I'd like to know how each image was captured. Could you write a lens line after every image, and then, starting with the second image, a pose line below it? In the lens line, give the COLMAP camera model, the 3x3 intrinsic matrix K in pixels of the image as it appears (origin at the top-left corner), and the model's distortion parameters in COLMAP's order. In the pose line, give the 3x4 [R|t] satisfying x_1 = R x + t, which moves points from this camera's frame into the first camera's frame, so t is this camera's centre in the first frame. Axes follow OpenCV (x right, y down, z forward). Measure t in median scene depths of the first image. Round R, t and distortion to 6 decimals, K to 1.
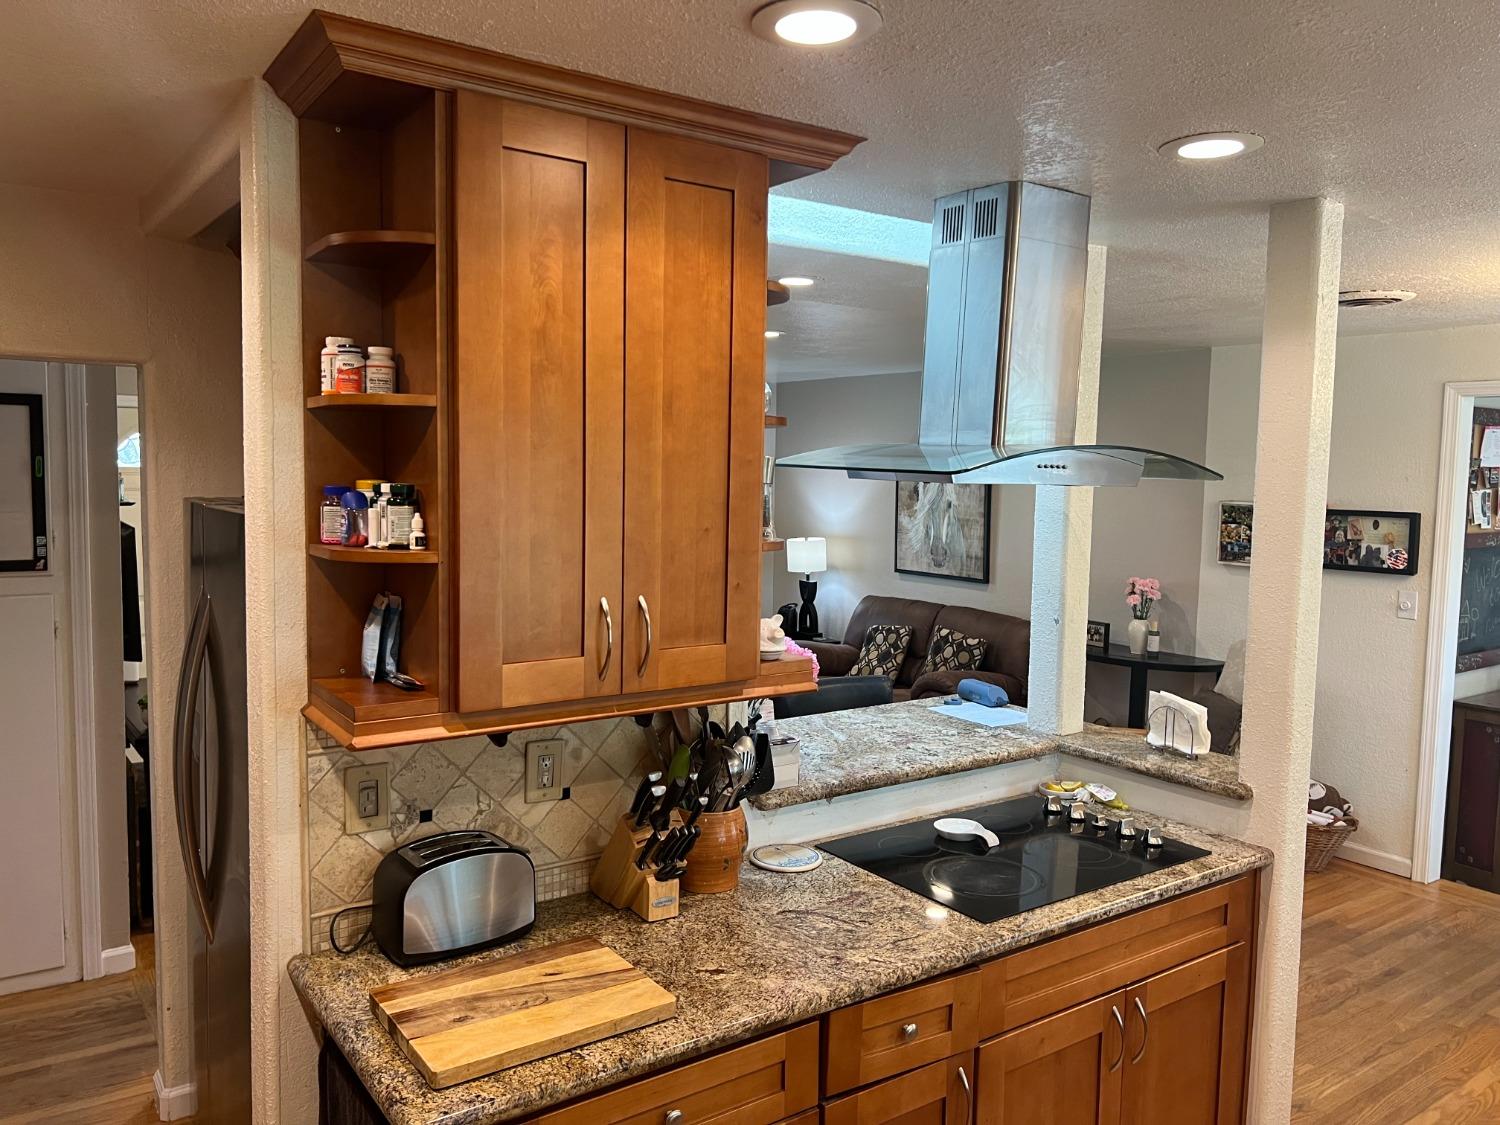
lens RADIAL K [[1118.1, 0, 750.0], [0, 1118.1, 562.5], [0, 0, 1]] dist [0.029977, -0.001337]
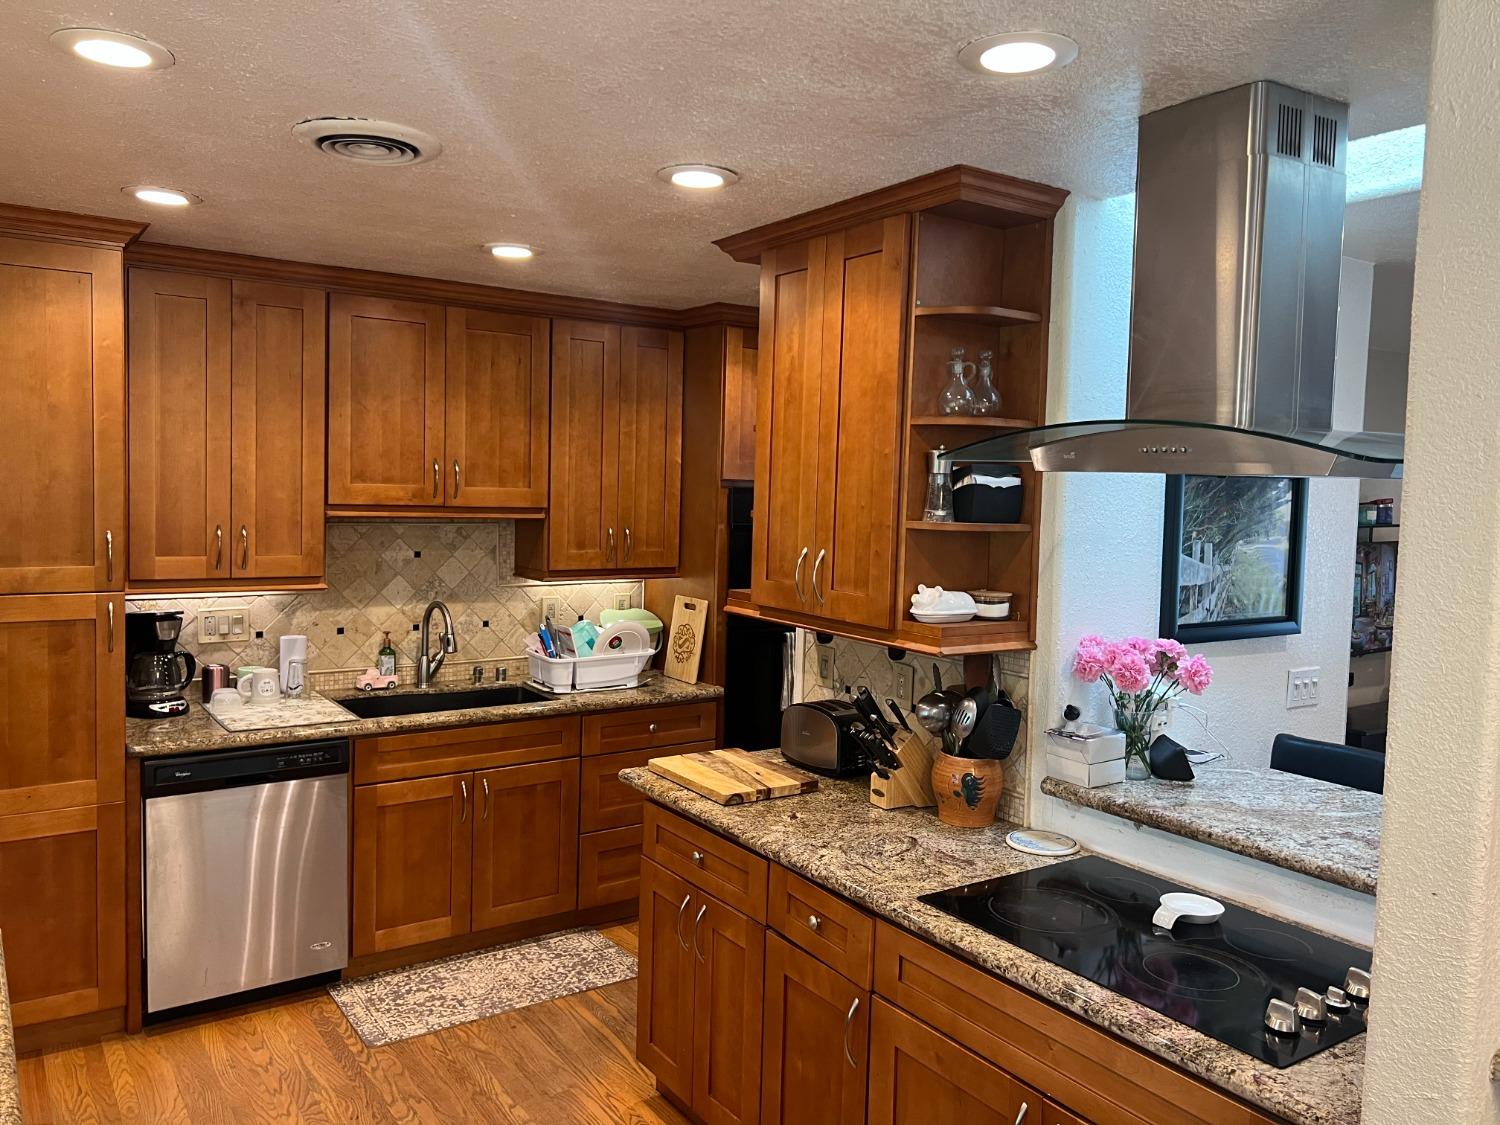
lens RADIAL K [[1118.1, 0, 750.0], [0, 1118.1, 562.5], [0, 0, 1]] dist [0.029977, -0.001337]
pose [[-0.015397, 0.049318, -0.998664, 1.078533], [-0.112642, 0.992339, 0.050743, -0.013389], [0.993516, 0.113273, -0.009724, 0.734878]]
